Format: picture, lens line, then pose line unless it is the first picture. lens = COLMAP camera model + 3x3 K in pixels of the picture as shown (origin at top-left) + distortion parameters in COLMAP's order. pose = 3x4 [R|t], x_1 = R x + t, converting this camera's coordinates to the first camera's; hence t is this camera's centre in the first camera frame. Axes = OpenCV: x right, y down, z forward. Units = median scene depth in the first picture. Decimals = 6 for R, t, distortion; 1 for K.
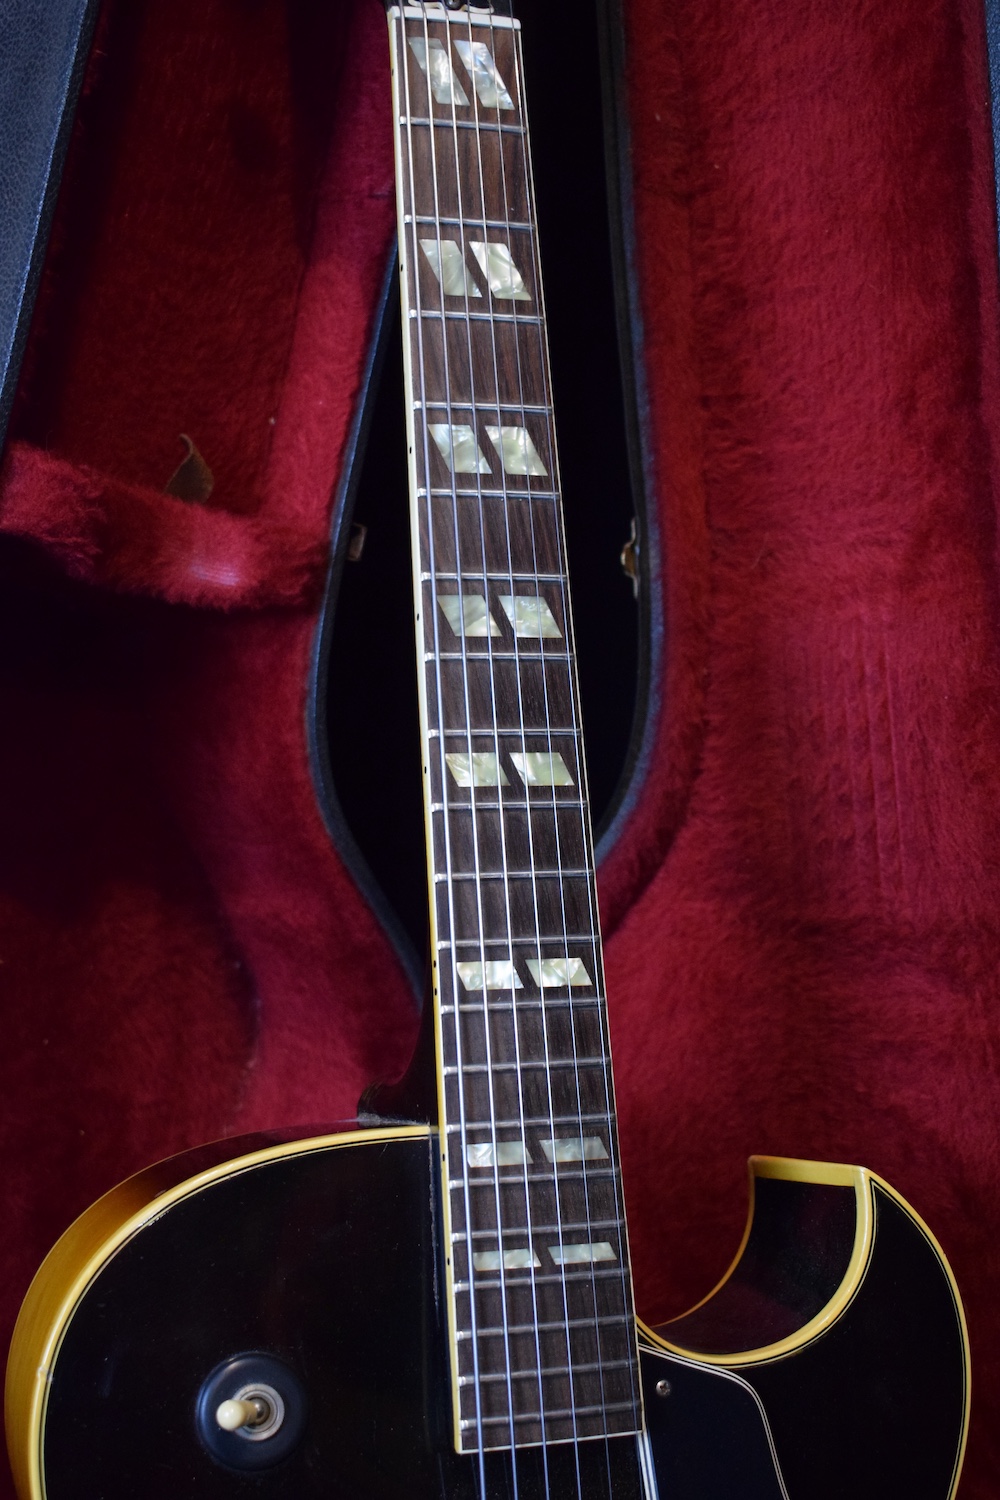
lens RADIAL K [[2202.3, 0, 486.1], [0, 2202.3, 751.5], [0, 0, 1]] dist [-0.032101, 0.000000]
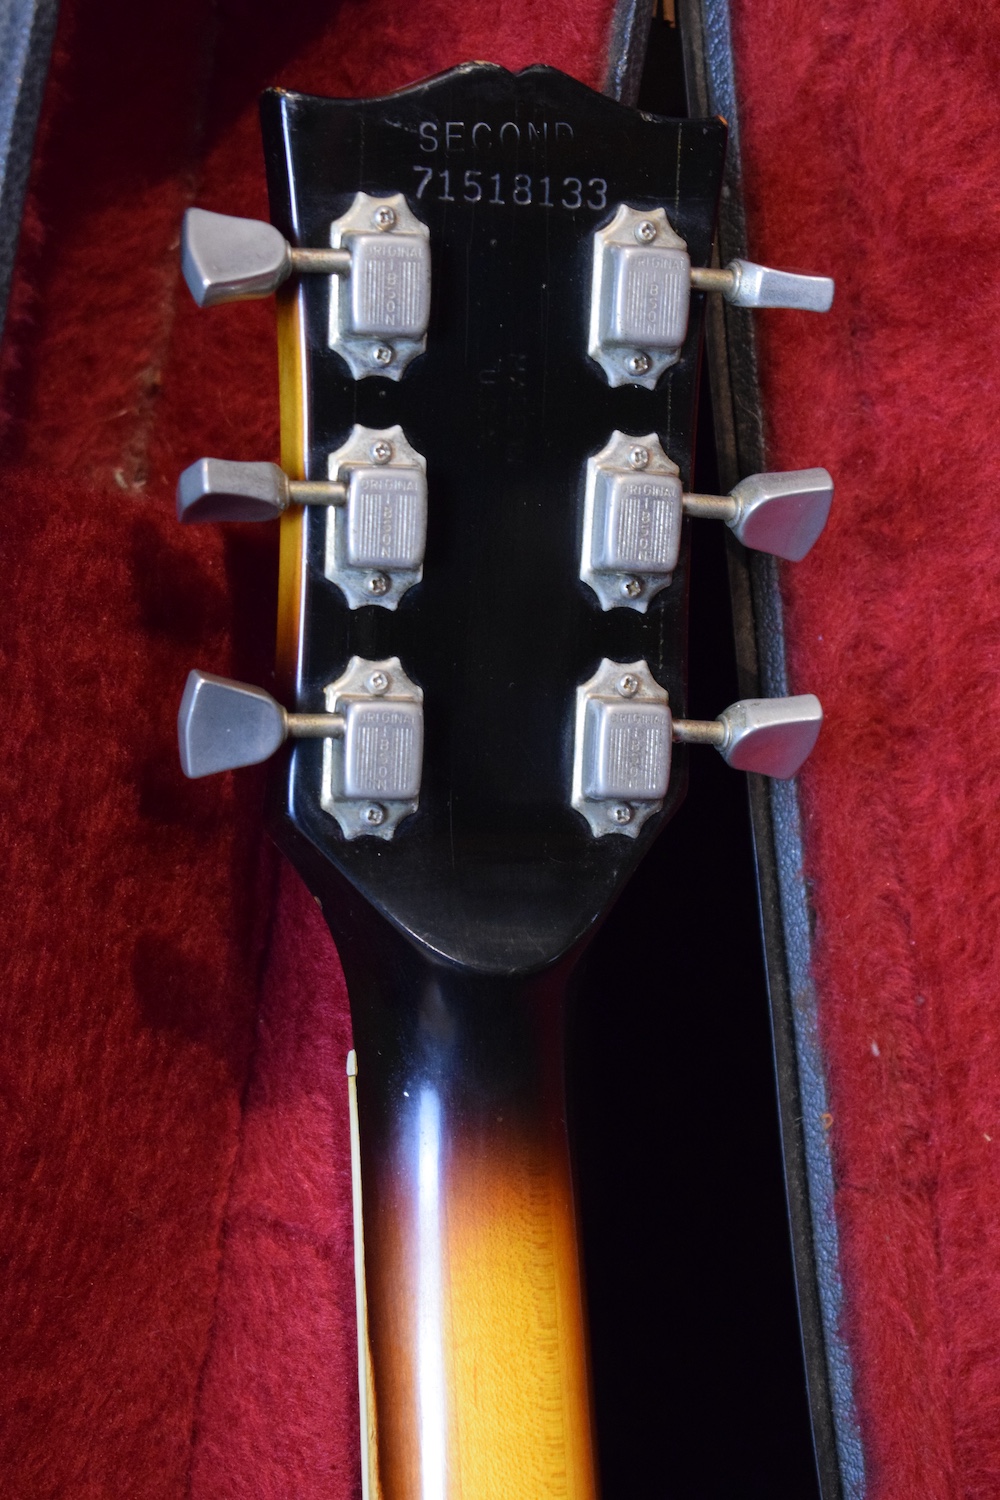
lens RADIAL K [[3402.2, 0, 473.6], [0, 3402.2, 787.9], [0, 0, 1]] dist [0.063474, 0.000000]
pose [[0.994750, -0.027864, 0.098465, -0.099552], [0.033745, 0.997713, -0.058570, -0.313813], [-0.096608, 0.061586, 0.993415, 0.192531]]
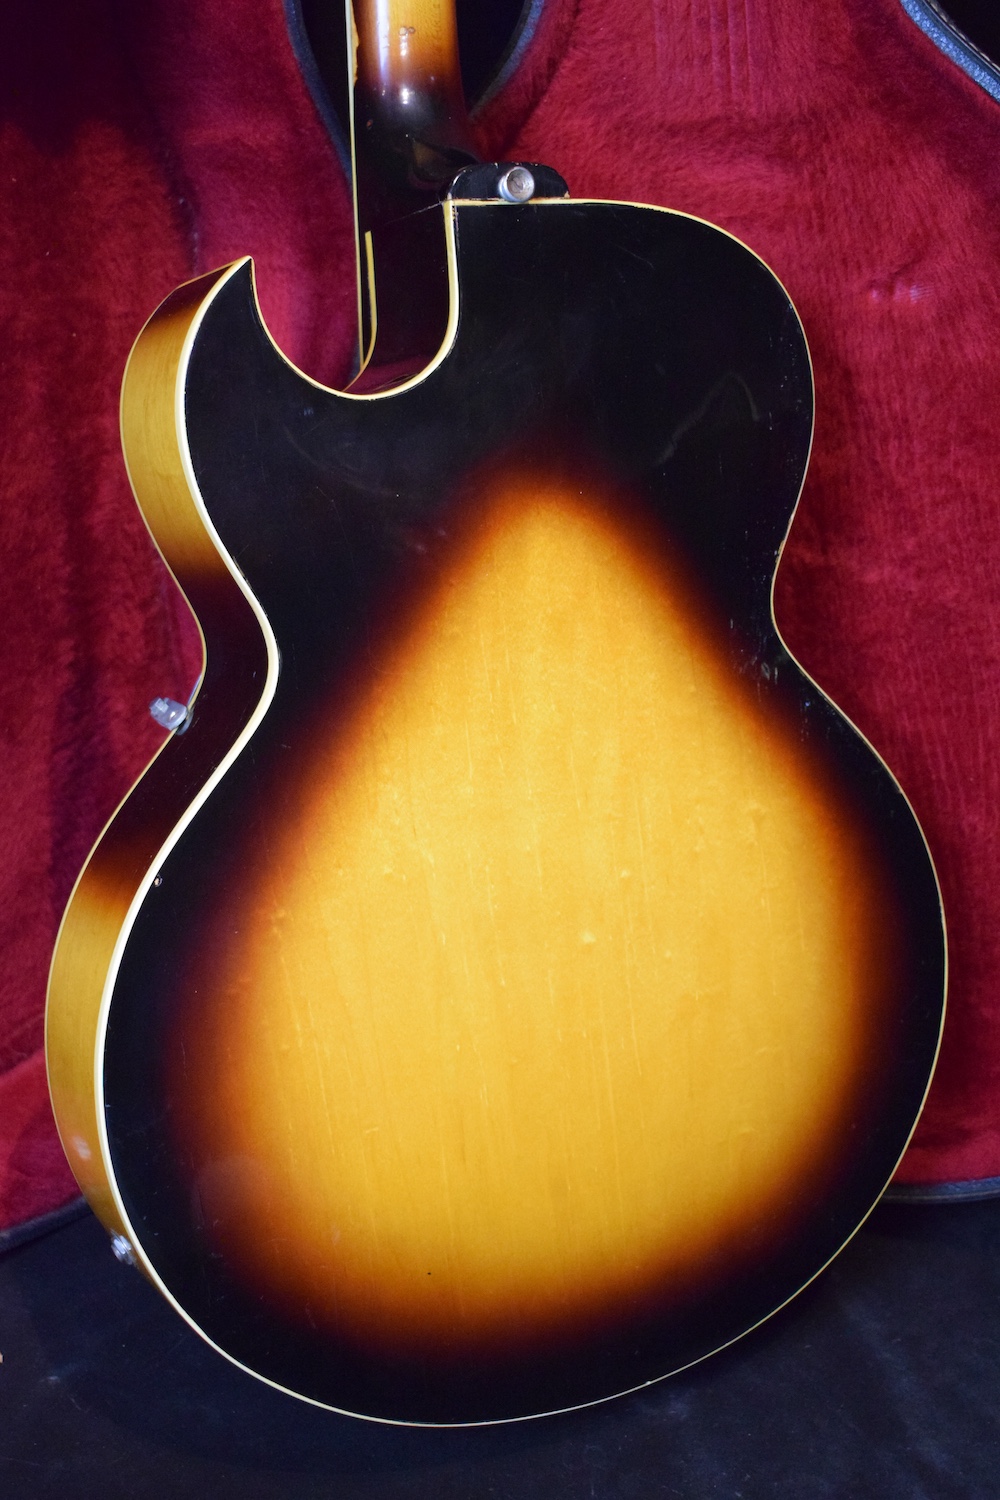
lens RADIAL K [[2025.3, 0, 483.9], [0, 2025.3, 756.3], [0, 0, 1]] dist [-0.044900, 0.000000]
pose [[0.974674, -0.072675, 0.211491, -0.241499], [0.020102, 0.970365, 0.240808, 0.151298], [-0.222724, -0.230458, 0.947250, -0.185369]]
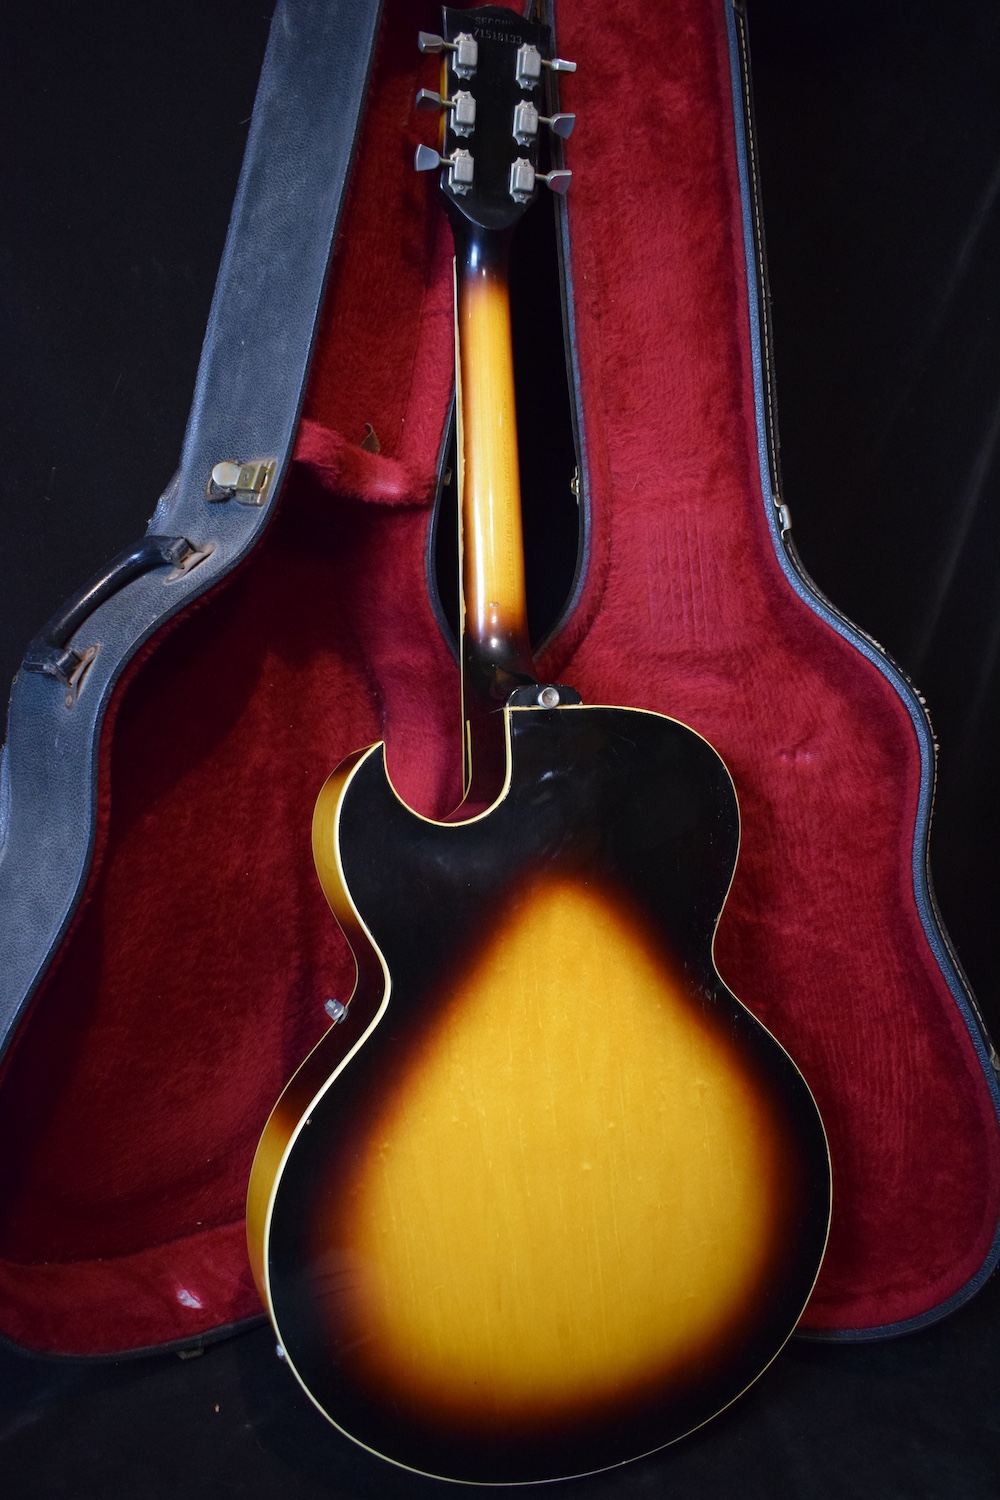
lens RADIAL K [[1225.5, 0, 485.9], [0, 1225.5, 754.2], [0, 0, 1]] dist [-0.096285, 0.020428]
pose [[0.995165, -0.020207, 0.096113, -0.141089], [0.014836, 0.998305, 0.056273, 0.105605], [-0.097087, -0.054575, 0.993778, -0.175471]]
